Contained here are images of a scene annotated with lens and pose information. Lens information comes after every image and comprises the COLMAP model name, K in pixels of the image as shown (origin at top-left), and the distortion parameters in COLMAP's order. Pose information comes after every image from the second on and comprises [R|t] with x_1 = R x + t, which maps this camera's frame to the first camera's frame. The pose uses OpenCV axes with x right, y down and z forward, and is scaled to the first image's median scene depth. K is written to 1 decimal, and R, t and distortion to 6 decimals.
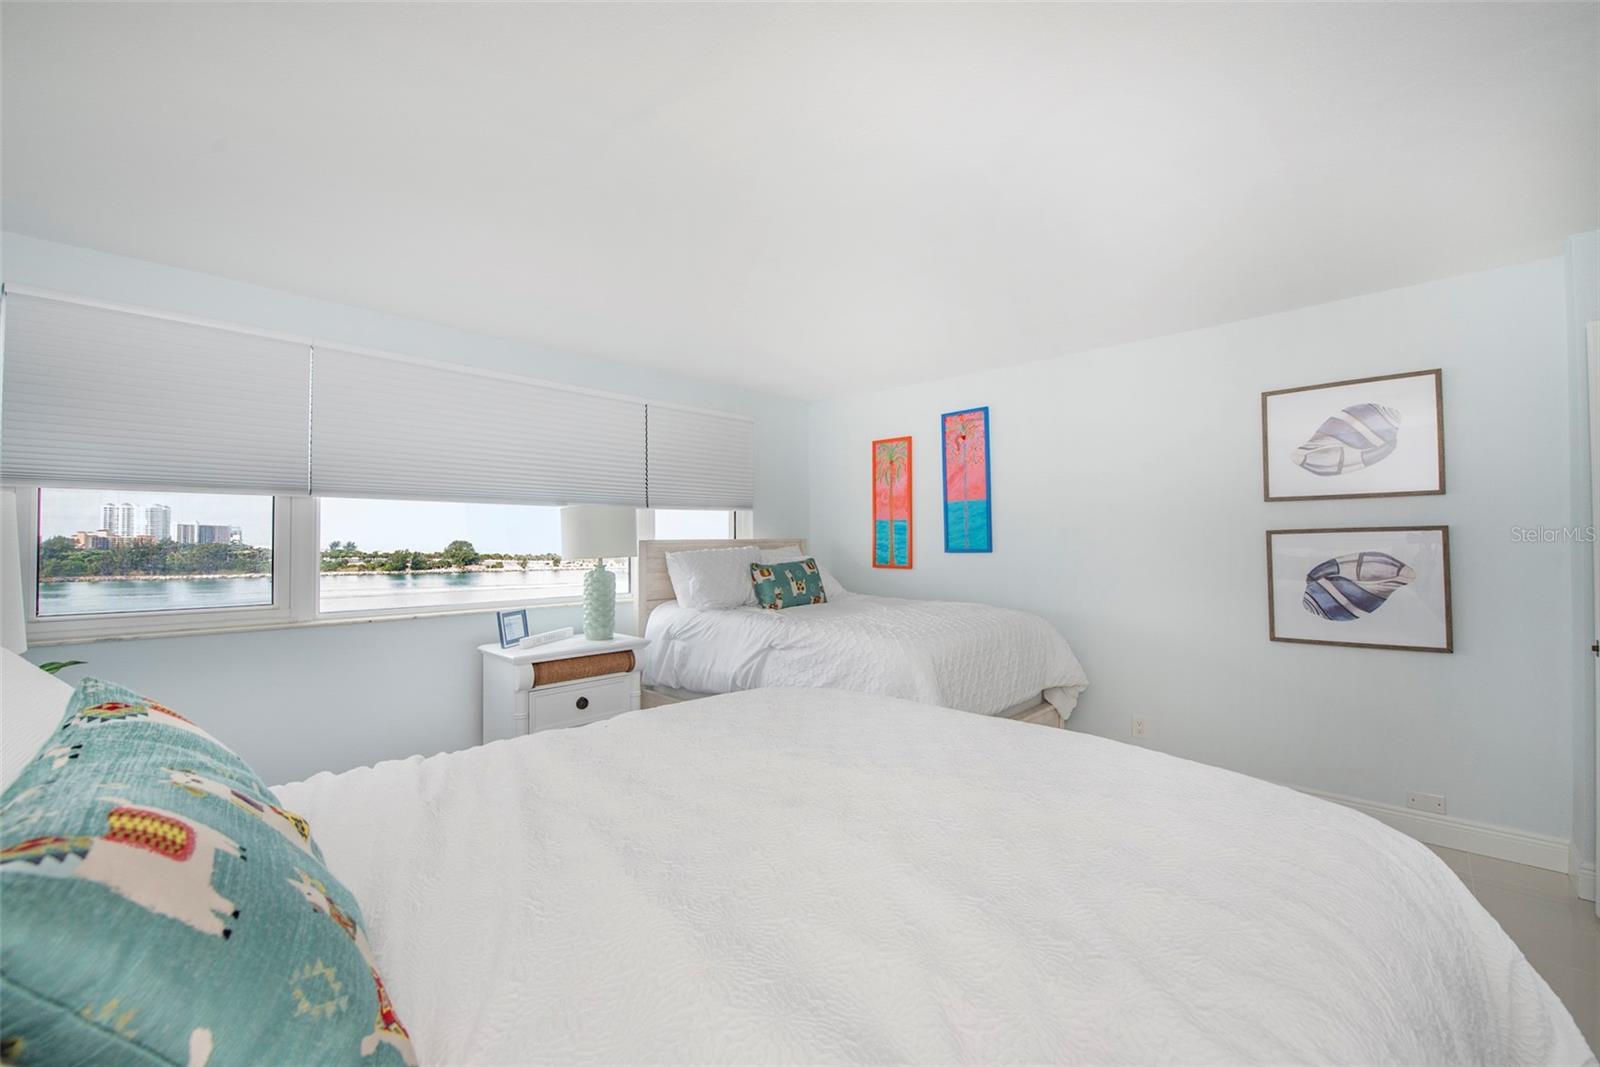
lens RADIAL K [[639.7, 0, 796.5], [0, 639.7, 538.8], [0, 0, 1]] dist [-0.015011, -0.002341]
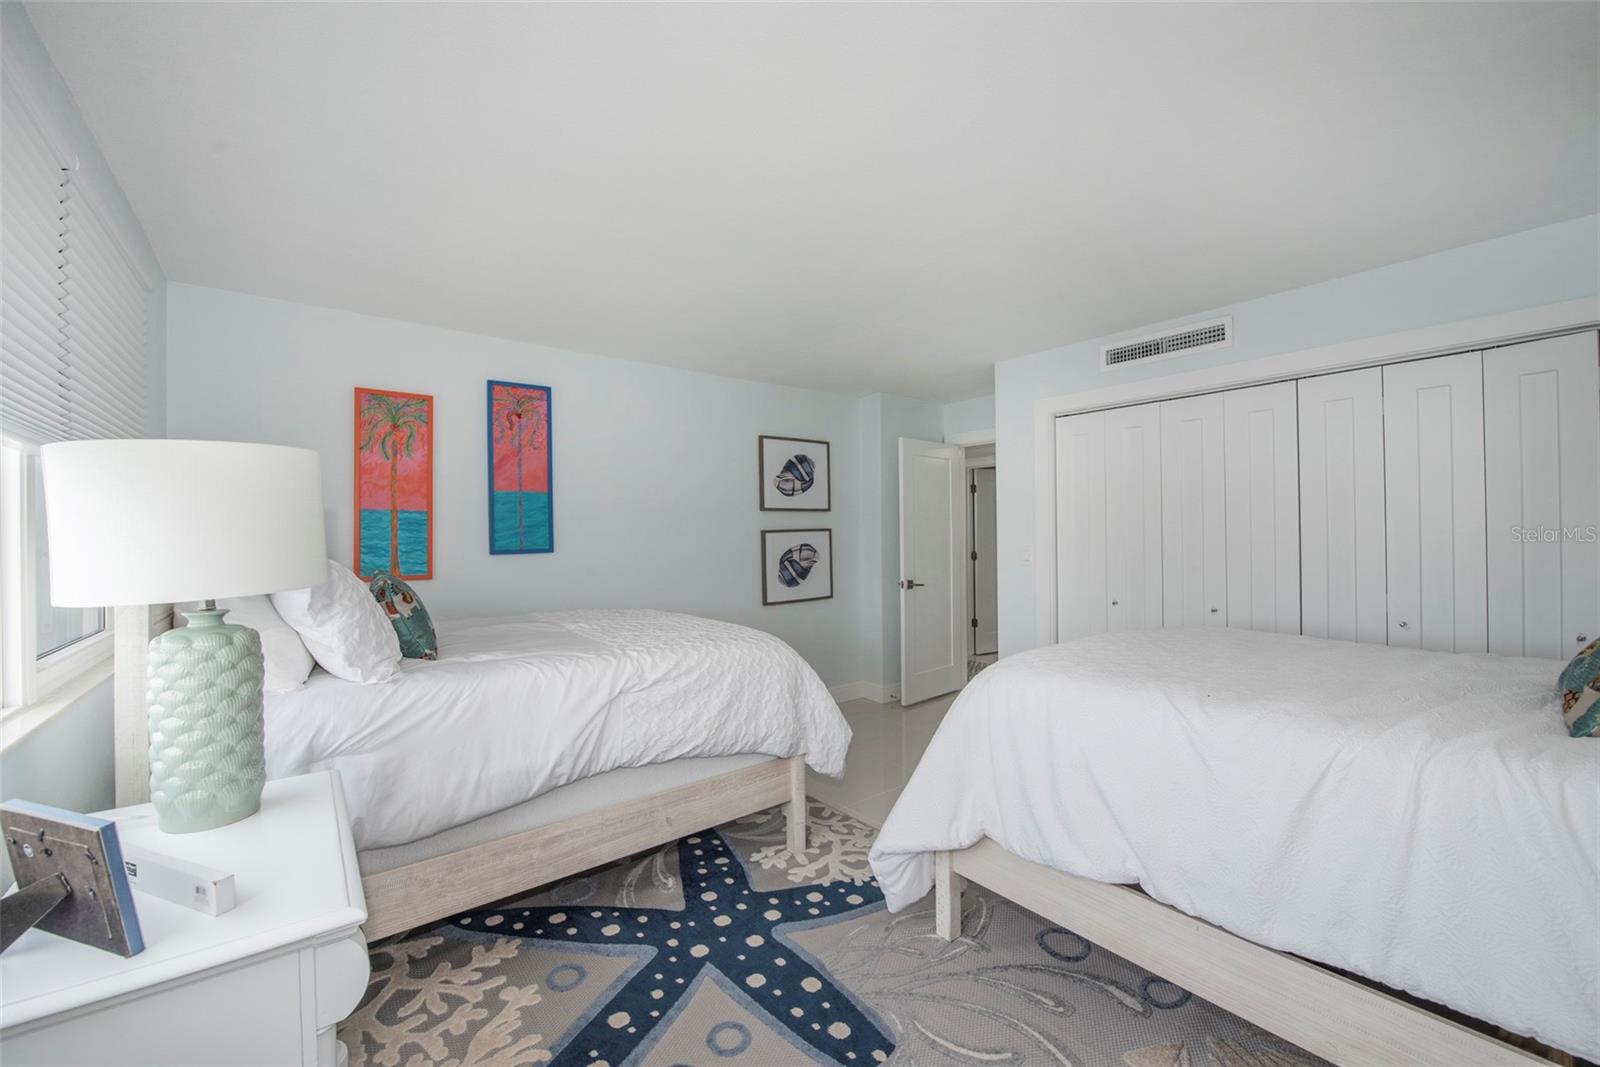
lens RADIAL K [[639.7, 0, 798.3], [0, 639.7, 534.4], [0, 0, 1]] dist [-0.015011, -0.002341]
pose [[0.133632, 0.002805, 0.991027, -0.633210], [0.005306, 0.999980, -0.003546, 0.001333], [-0.991017, 0.005733, 0.133614, 0.648618]]
